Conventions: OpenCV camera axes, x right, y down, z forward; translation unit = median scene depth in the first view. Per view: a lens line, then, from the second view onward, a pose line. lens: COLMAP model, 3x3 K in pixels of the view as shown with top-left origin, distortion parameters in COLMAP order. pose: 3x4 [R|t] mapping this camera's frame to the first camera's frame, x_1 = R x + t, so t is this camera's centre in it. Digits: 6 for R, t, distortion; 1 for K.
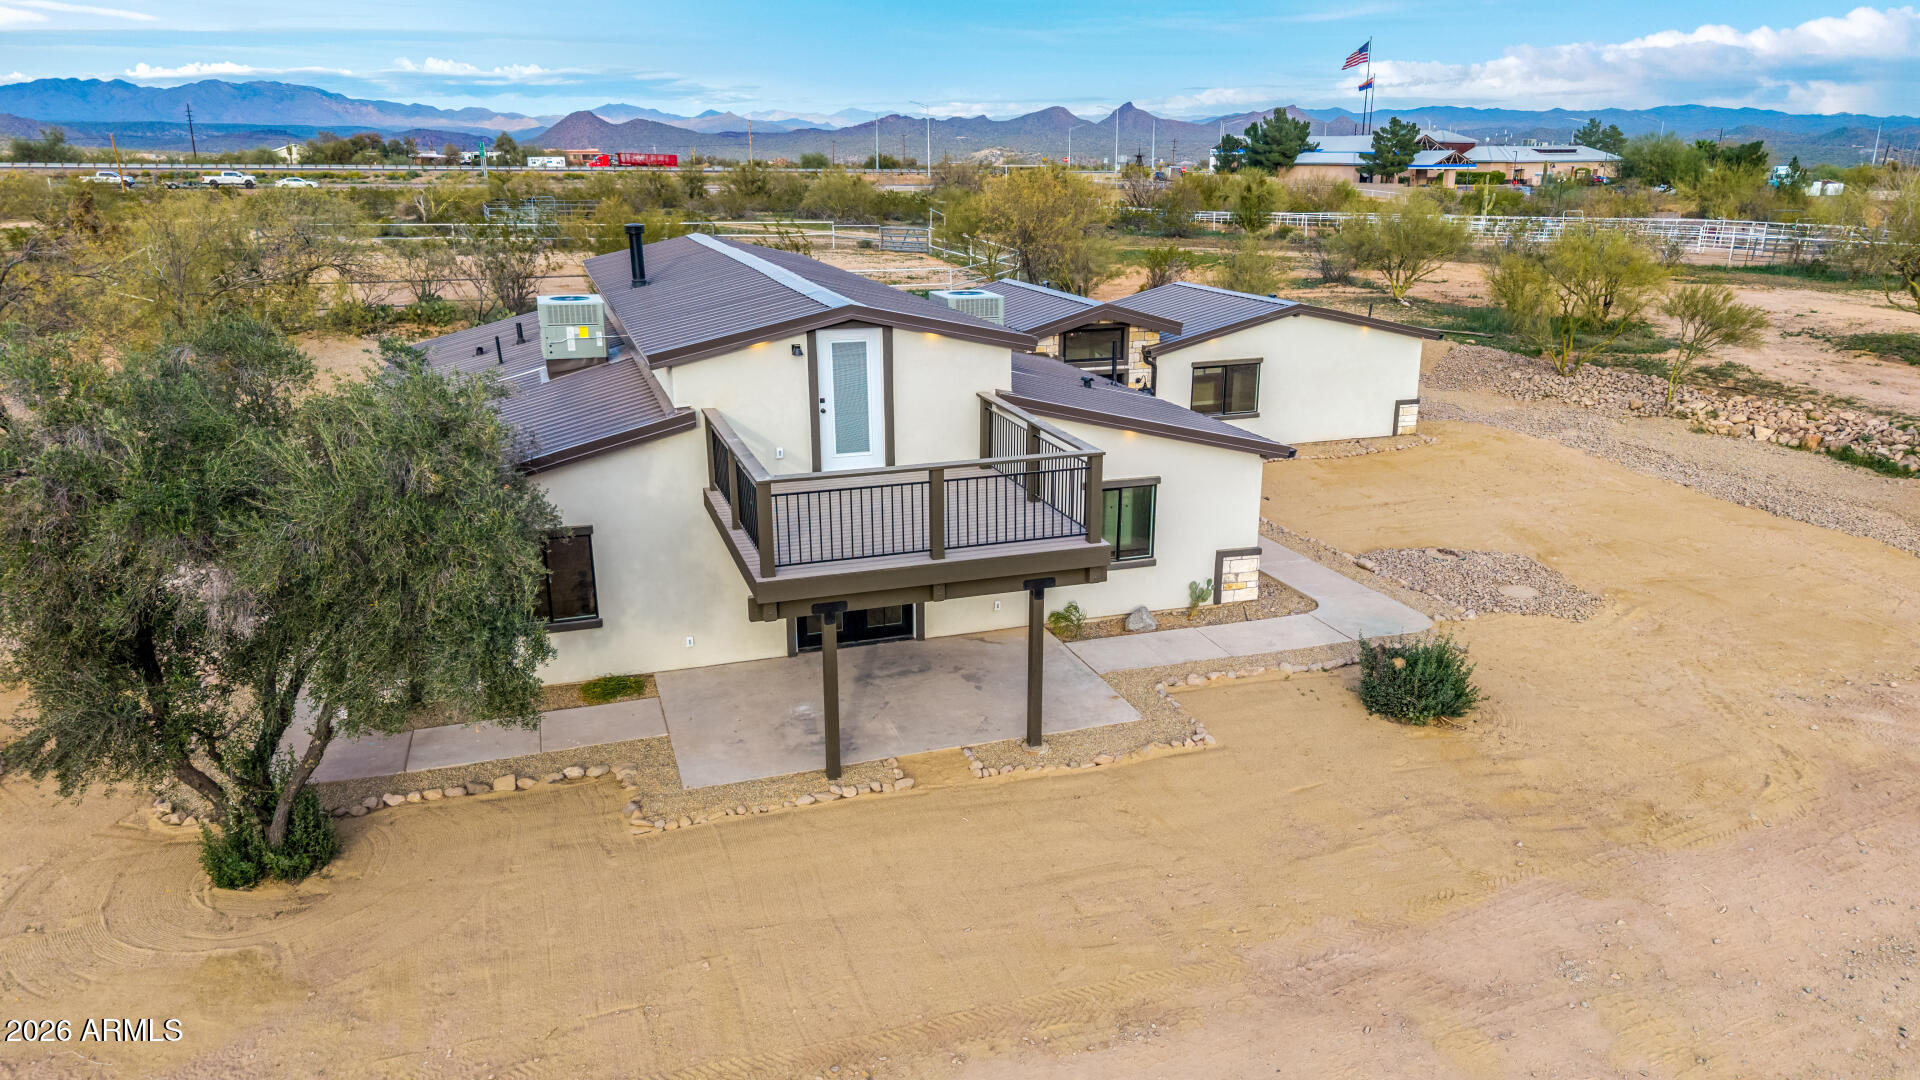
lens RADIAL K [[1277.6, 0, 960.0], [0, 1277.6, 540.0], [0, 0, 1]] dist [0.030375, -0.024854]
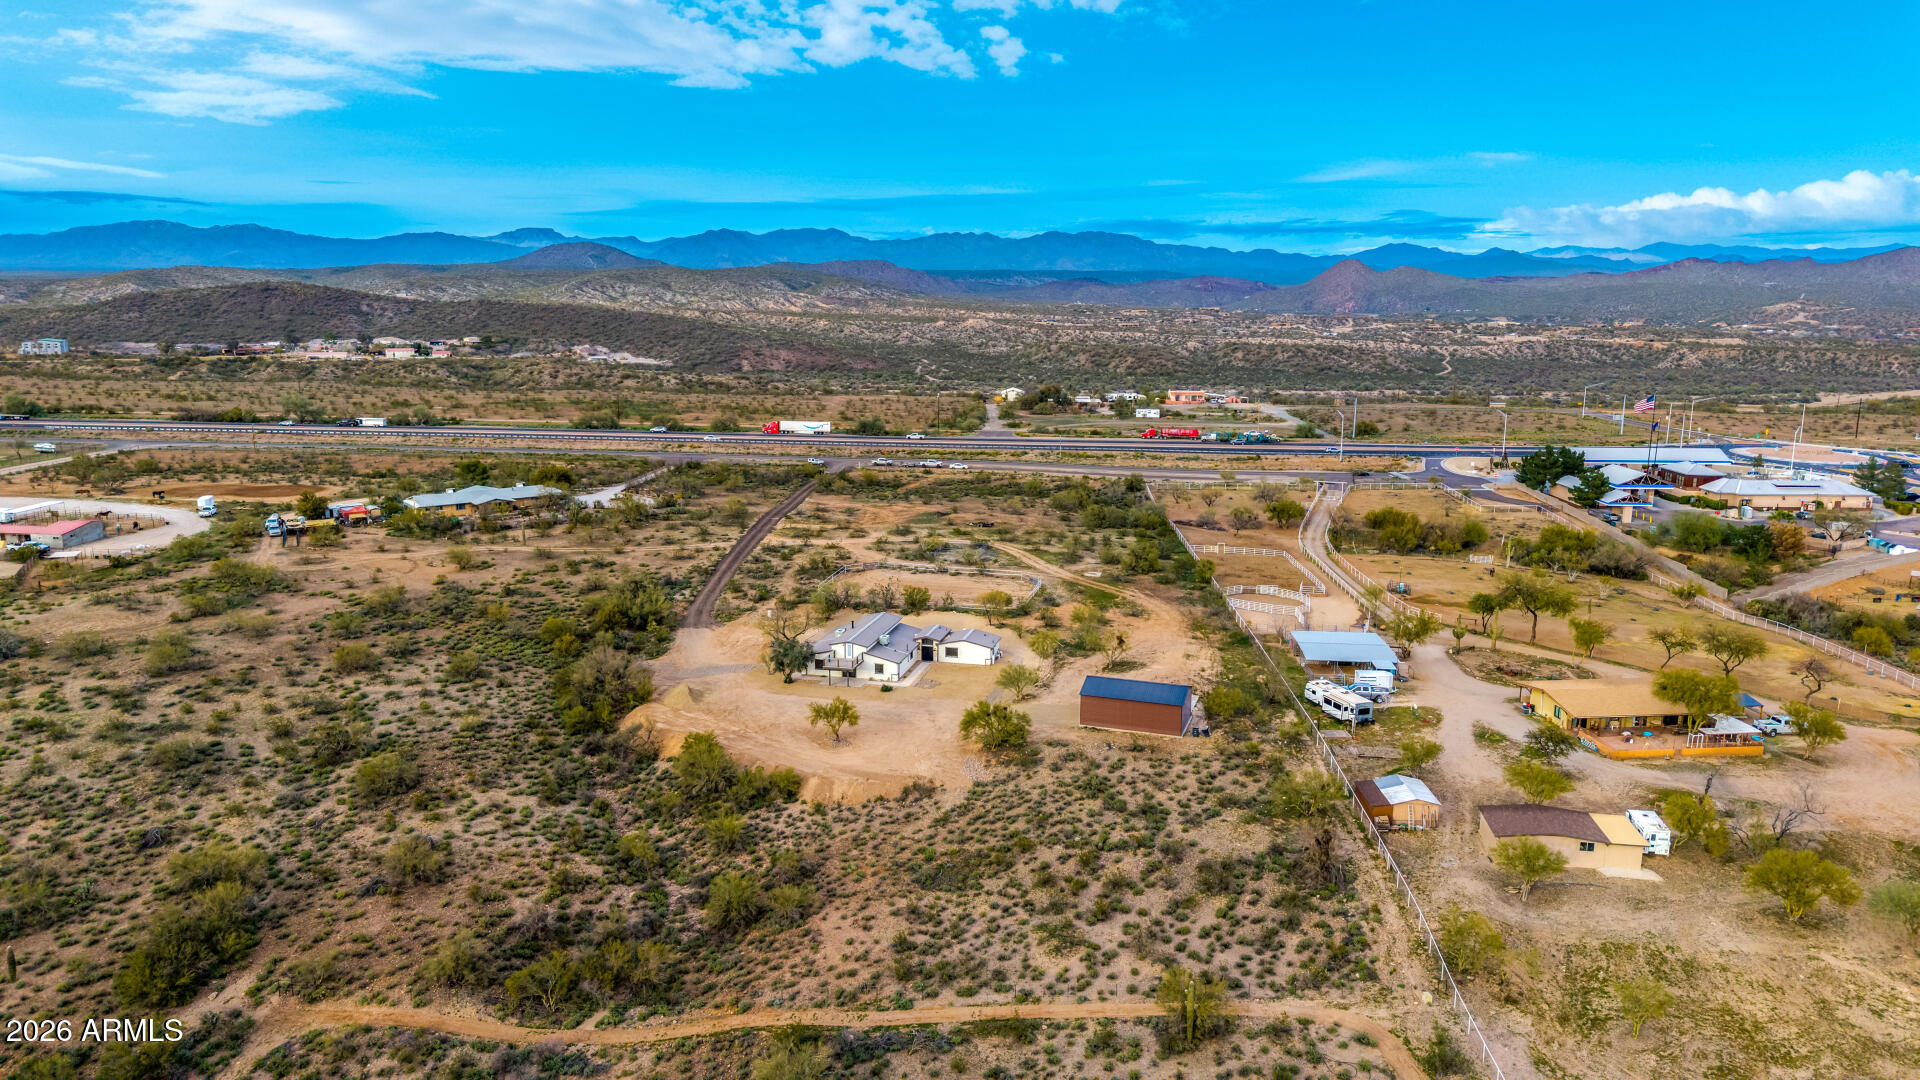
lens RADIAL K [[1277.6, 0, 960.0], [0, 1277.6, 540.0], [0, 0, 1]] dist [0.030375, -0.024854]
pose [[0.832576, 0.112509, -0.542364, 5.117626], [-0.163300, 0.985492, -0.046248, -0.552133], [0.529292, 0.127073, 0.838870, -6.005375]]
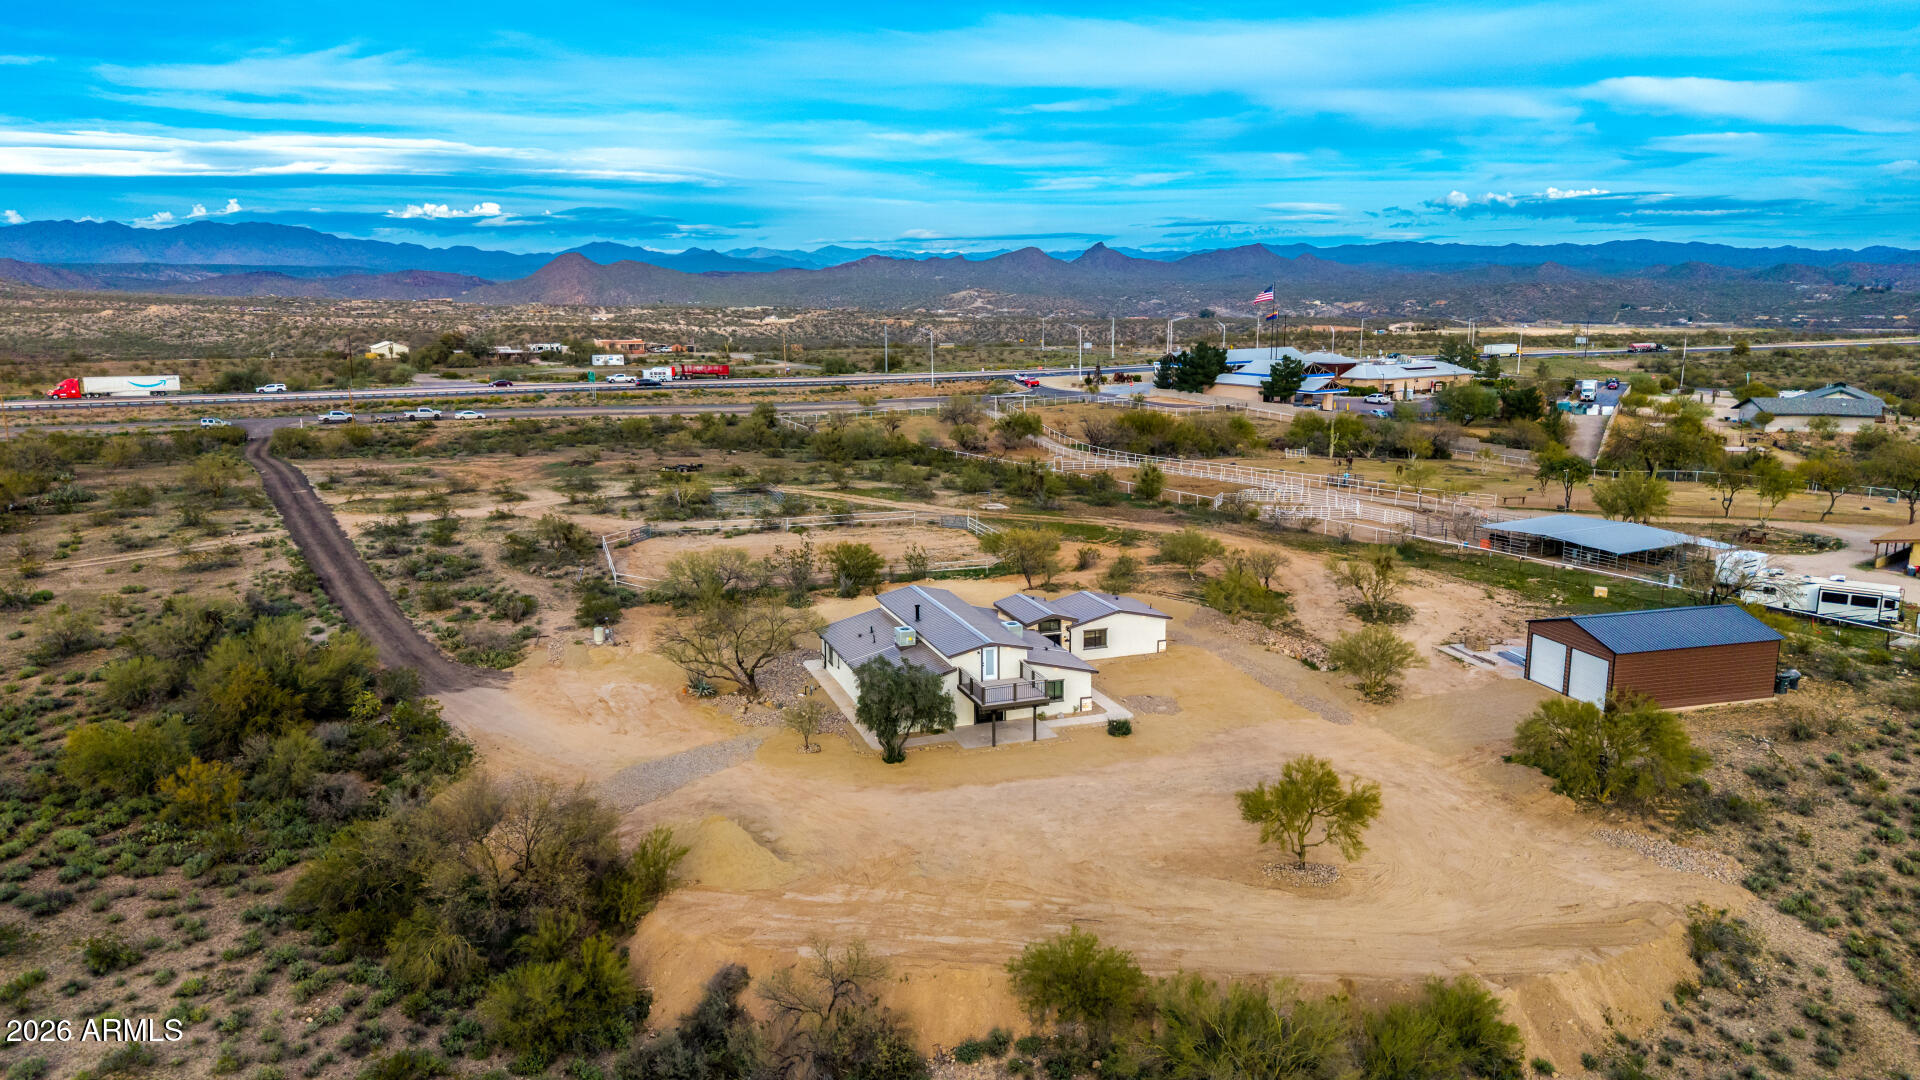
lens RADIAL K [[1277.6, 0, 960.0], [0, 1277.6, 540.0], [0, 0, 1]] dist [0.030375, -0.024854]
pose [[0.999834, -0.005715, 0.017296, -0.231775], [0.007399, 0.995072, -0.098881, -0.088165], [-0.016646, 0.098992, 0.994949, -2.963742]]
